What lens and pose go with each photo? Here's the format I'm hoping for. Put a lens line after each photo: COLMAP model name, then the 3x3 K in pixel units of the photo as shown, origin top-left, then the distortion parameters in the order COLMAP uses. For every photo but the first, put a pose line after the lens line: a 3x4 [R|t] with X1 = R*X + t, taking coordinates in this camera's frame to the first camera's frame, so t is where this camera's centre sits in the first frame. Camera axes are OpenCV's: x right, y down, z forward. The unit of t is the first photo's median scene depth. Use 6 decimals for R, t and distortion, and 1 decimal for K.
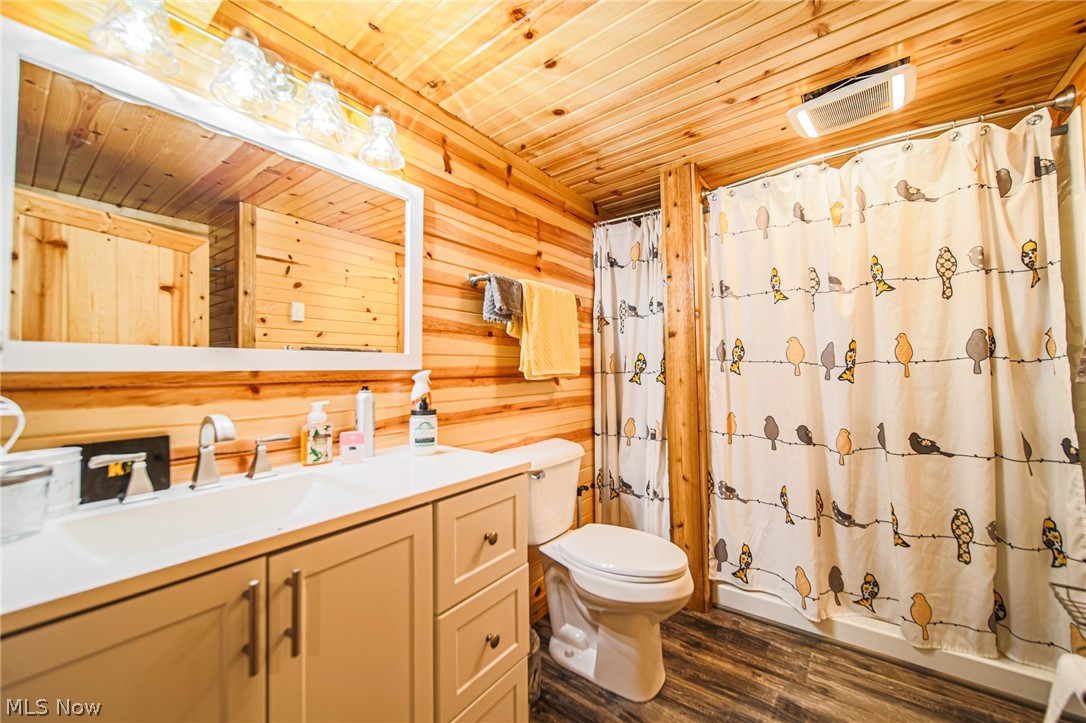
lens RADIAL K [[413.6, 0, 544.9], [0, 413.6, 360.1], [0, 0, 1]] dist [0.000407, -0.000220]
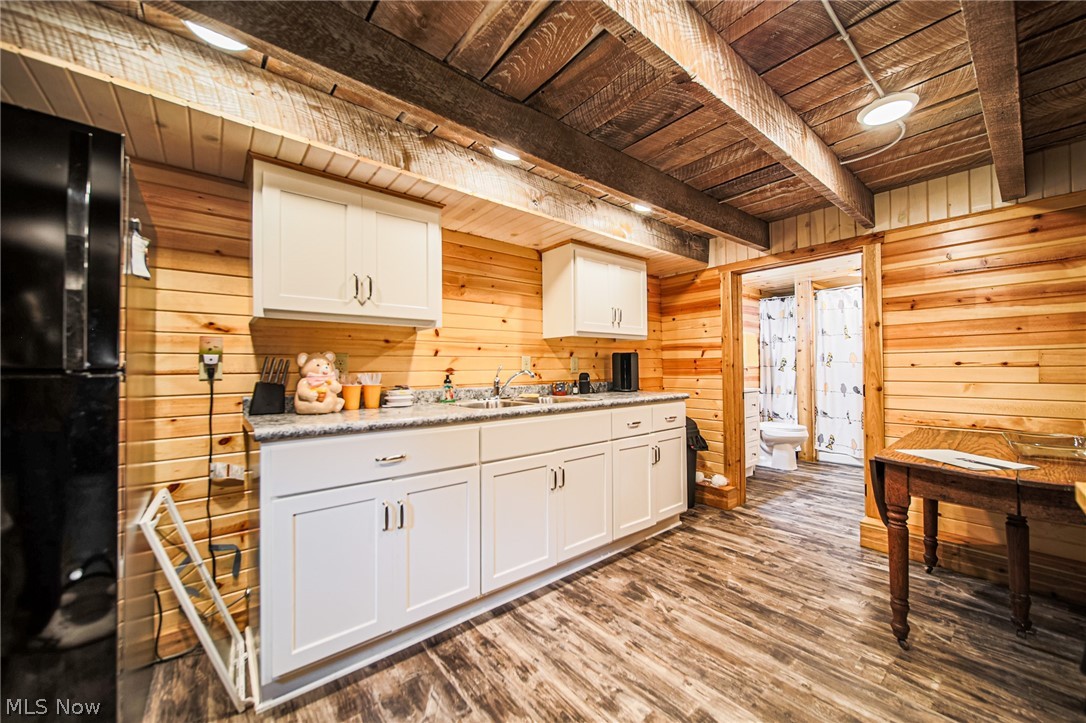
lens RADIAL K [[413.6, 0, 543.2], [0, 413.6, 364.9], [0, 0, 1]] dist [0.000407, -0.000220]
pose [[0.974071, 0.002912, -0.226224, -0.620269], [0.001882, 0.999778, 0.020971, -0.032065], [0.226235, -0.020853, 0.973850, -1.740585]]
